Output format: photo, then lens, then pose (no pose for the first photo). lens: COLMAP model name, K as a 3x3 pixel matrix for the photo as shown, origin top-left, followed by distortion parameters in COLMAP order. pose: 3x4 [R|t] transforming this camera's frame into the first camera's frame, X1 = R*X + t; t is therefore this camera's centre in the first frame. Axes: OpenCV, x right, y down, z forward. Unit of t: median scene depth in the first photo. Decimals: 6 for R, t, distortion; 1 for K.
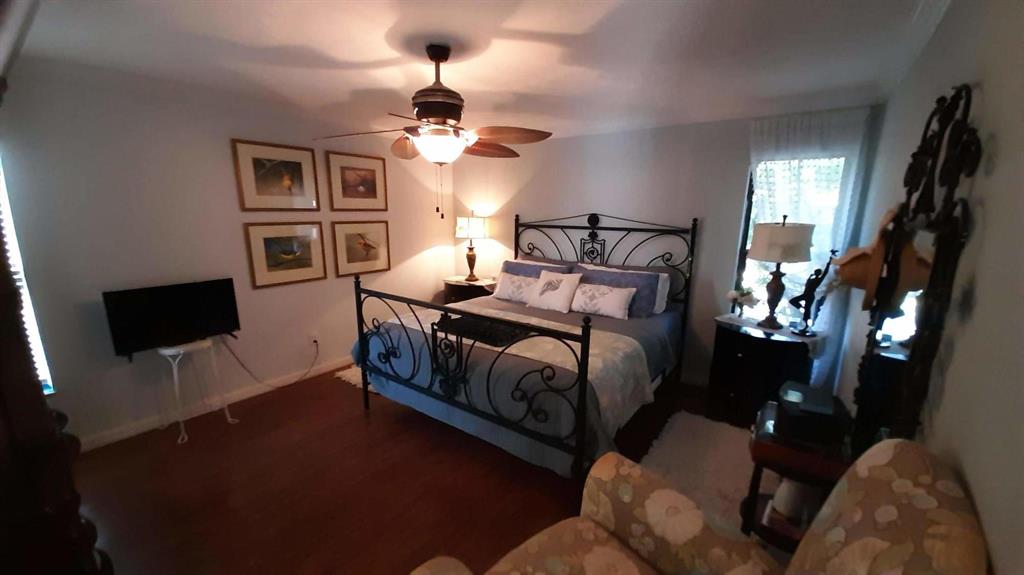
lens RADIAL K [[397.8, 0, 513.4], [0, 397.8, 291.5], [0, 0, 1]] dist [-0.001374, -0.000212]
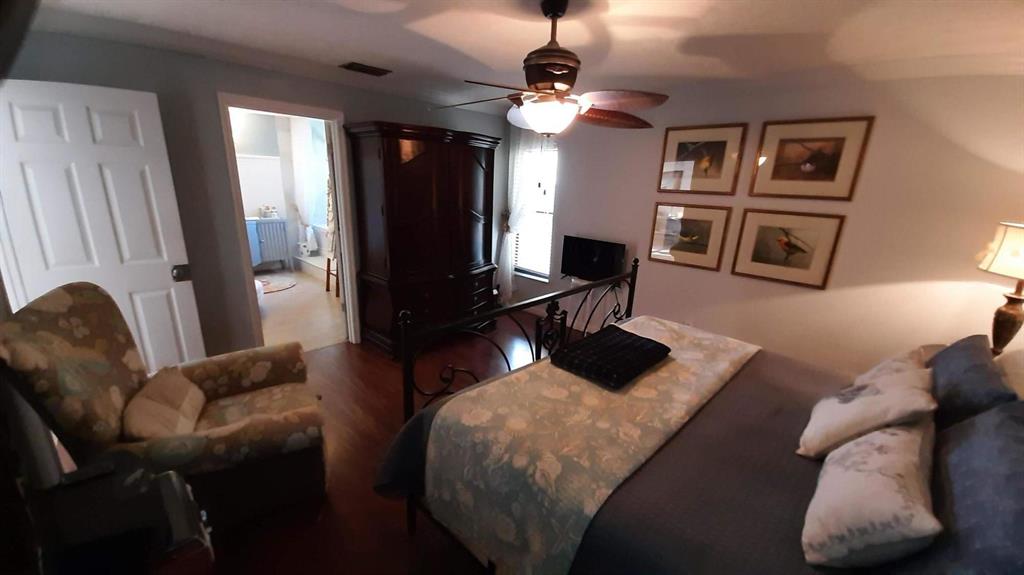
lens RADIAL K [[397.8, 0, 509.4], [0, 397.8, 293.5], [0, 0, 1]] dist [-0.001374, -0.000212]
pose [[-0.140914, 0.257013, -0.956079, 0.463065], [-0.240795, 0.927818, 0.284906, -0.127108], [0.960292, 0.270366, -0.068855, 0.620540]]
